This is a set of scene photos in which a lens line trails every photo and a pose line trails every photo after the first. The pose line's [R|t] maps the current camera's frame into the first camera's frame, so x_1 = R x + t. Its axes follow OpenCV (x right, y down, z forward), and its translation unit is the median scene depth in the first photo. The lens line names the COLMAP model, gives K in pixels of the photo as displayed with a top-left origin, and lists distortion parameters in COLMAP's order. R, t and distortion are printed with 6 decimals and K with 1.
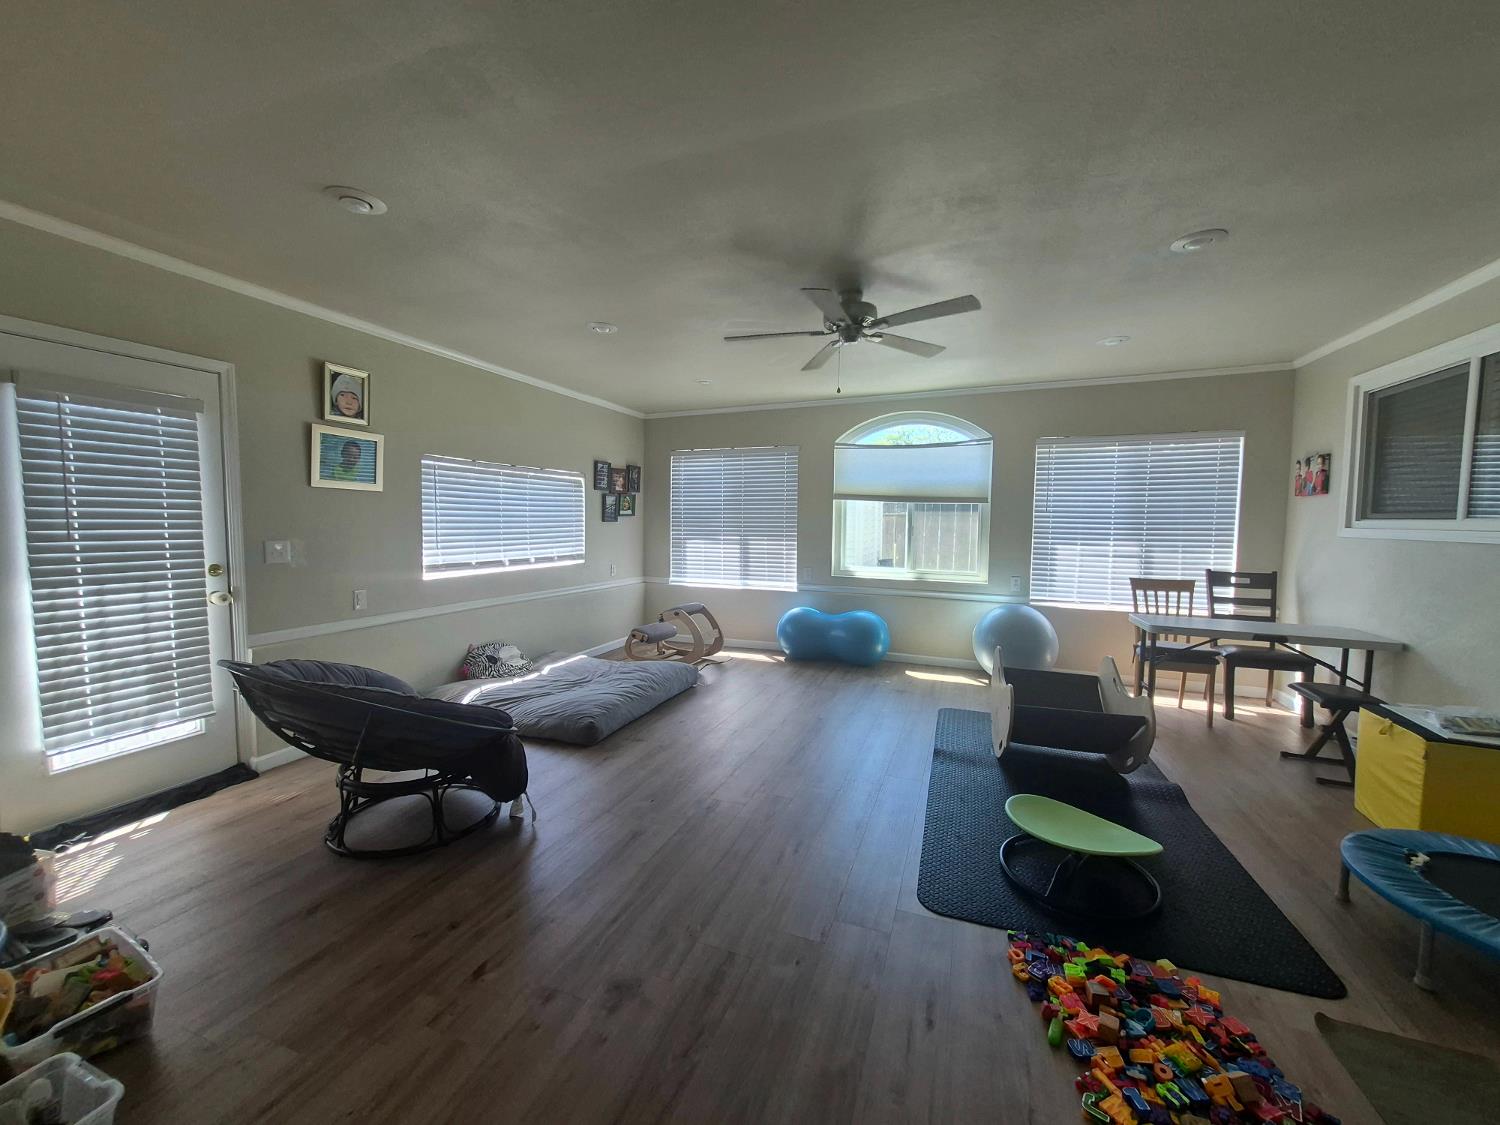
lens RADIAL K [[598.0, 0, 746.6], [0, 598.0, 560.4], [0, 0, 1]] dist [-0.001456, -0.000241]
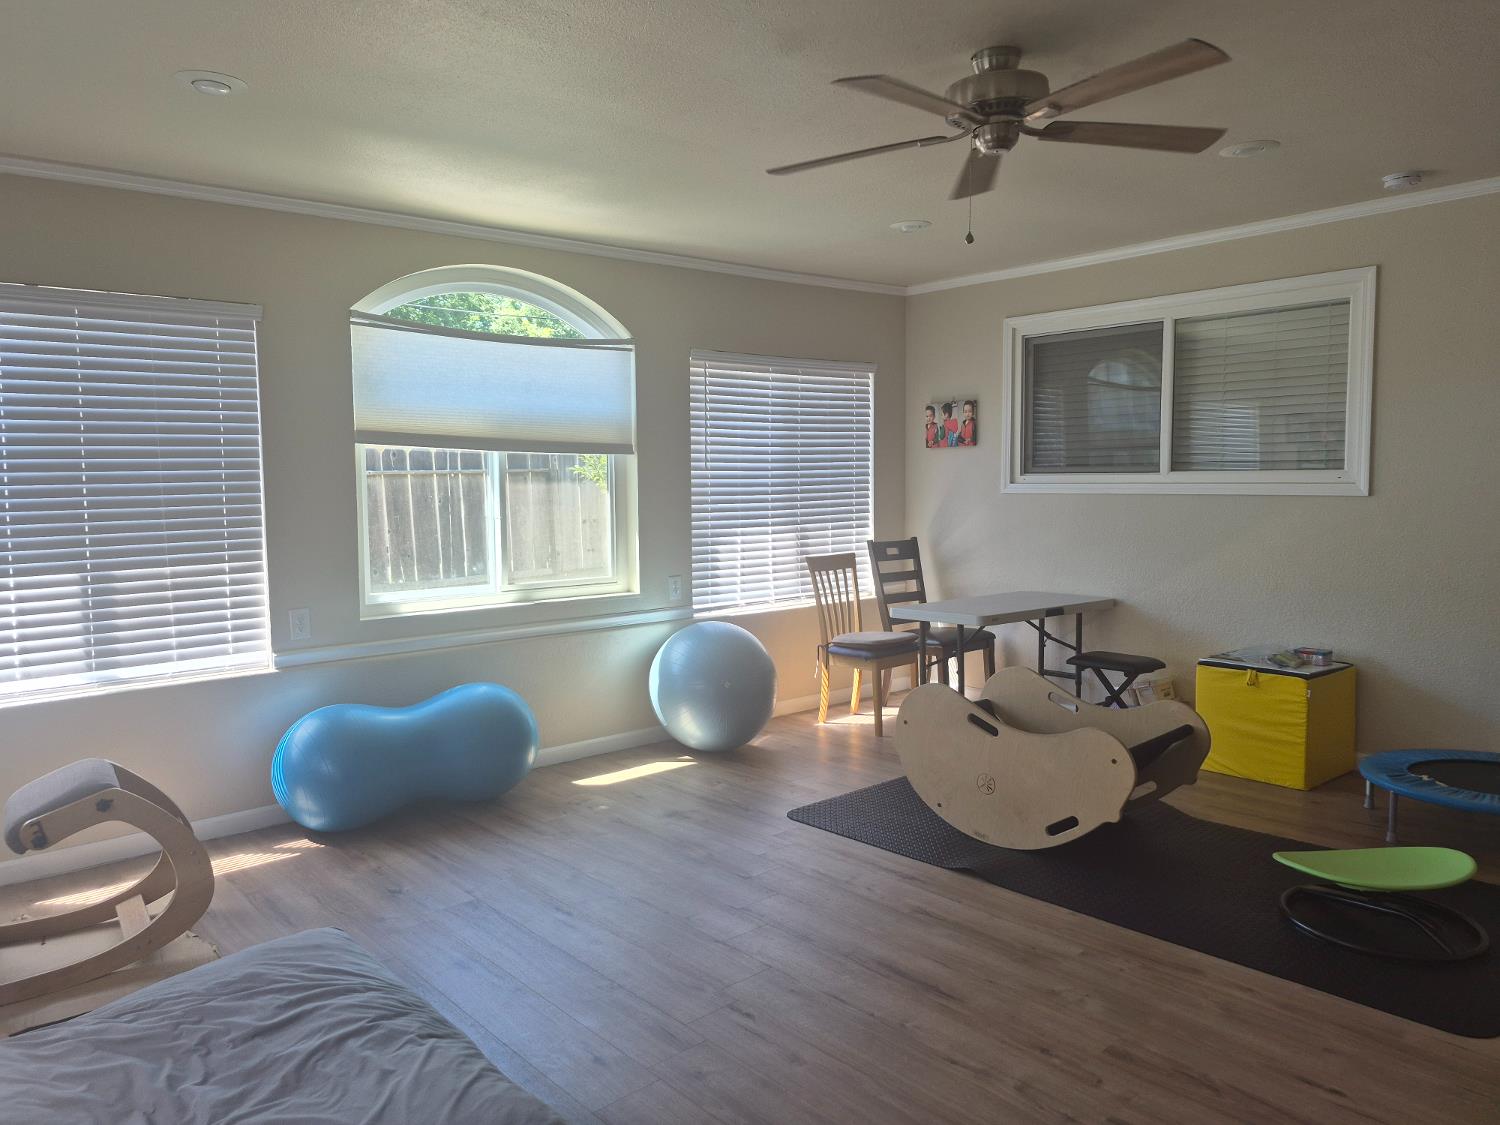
lens RADIAL K [[1010.3, 0, 750.1], [0, 1010.3, 559.9], [0, 0, 1]] dist [0.037997, -0.001193]
pose [[0.472445, -0.088678, 0.876888, -0.486680], [0.078168, 0.995221, 0.058530, -0.051140], [-0.877887, 0.040892, 0.477118, 0.530722]]
